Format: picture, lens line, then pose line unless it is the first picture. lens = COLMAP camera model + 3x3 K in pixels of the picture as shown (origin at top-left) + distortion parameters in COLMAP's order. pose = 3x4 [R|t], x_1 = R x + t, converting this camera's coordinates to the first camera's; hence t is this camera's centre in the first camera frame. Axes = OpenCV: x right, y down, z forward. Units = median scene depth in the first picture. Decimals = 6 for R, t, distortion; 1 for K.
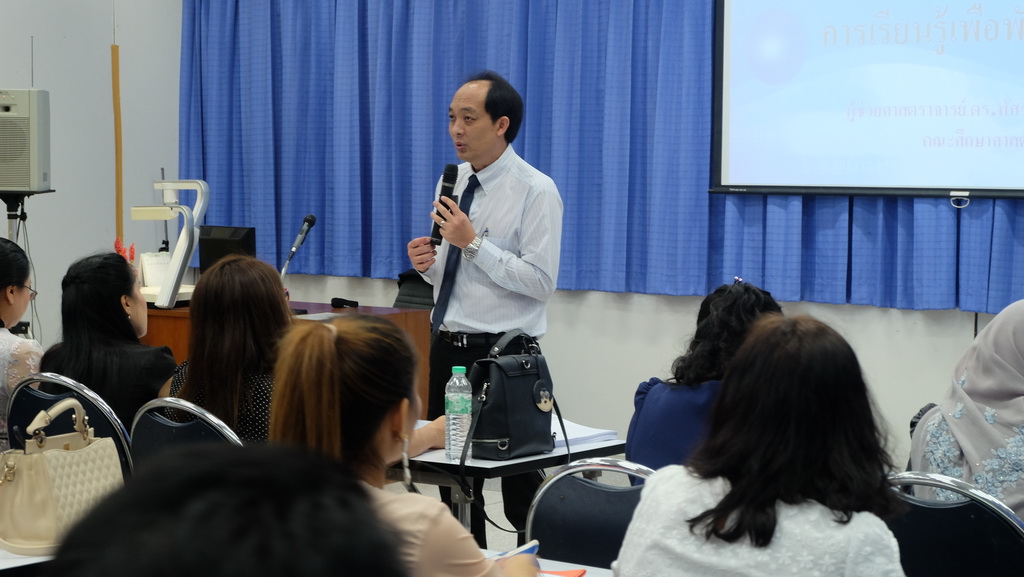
lens RADIAL K [[2127.1, 0, 512.0], [0, 2127.1, 288.5], [0, 0, 1]] dist [0.128505, 0.081976]
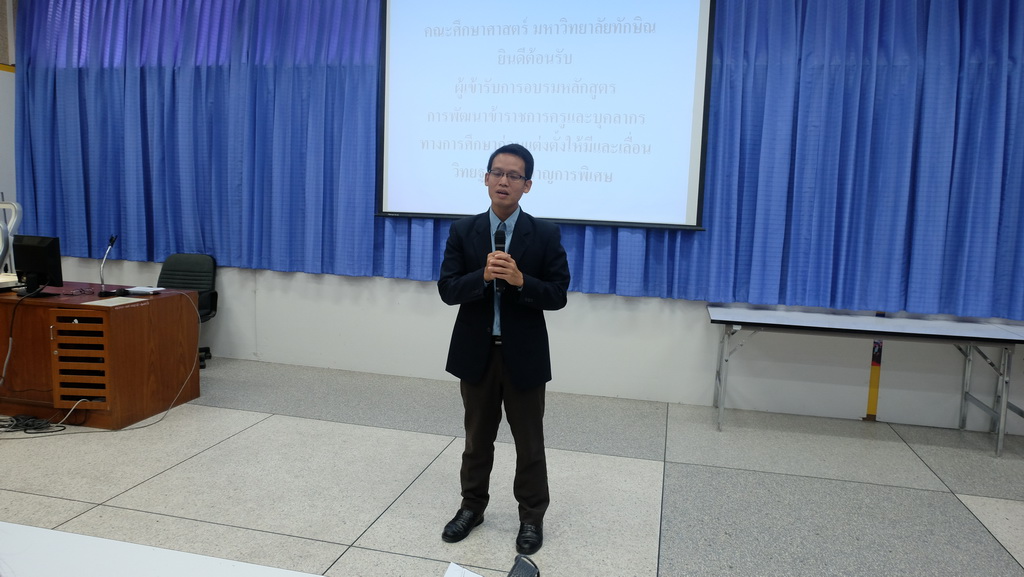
lens RADIAL K [[697.2, 0, 515.8], [0, 697.2, 280.3], [0, 0, 1]] dist [-0.083027, 0.093234]
pose [[0.909349, -0.025295, 0.415264, -0.034233], [-0.002165, 0.997849, 0.065523, -0.028975], [-0.416029, -0.060482, 0.907338, 0.428178]]
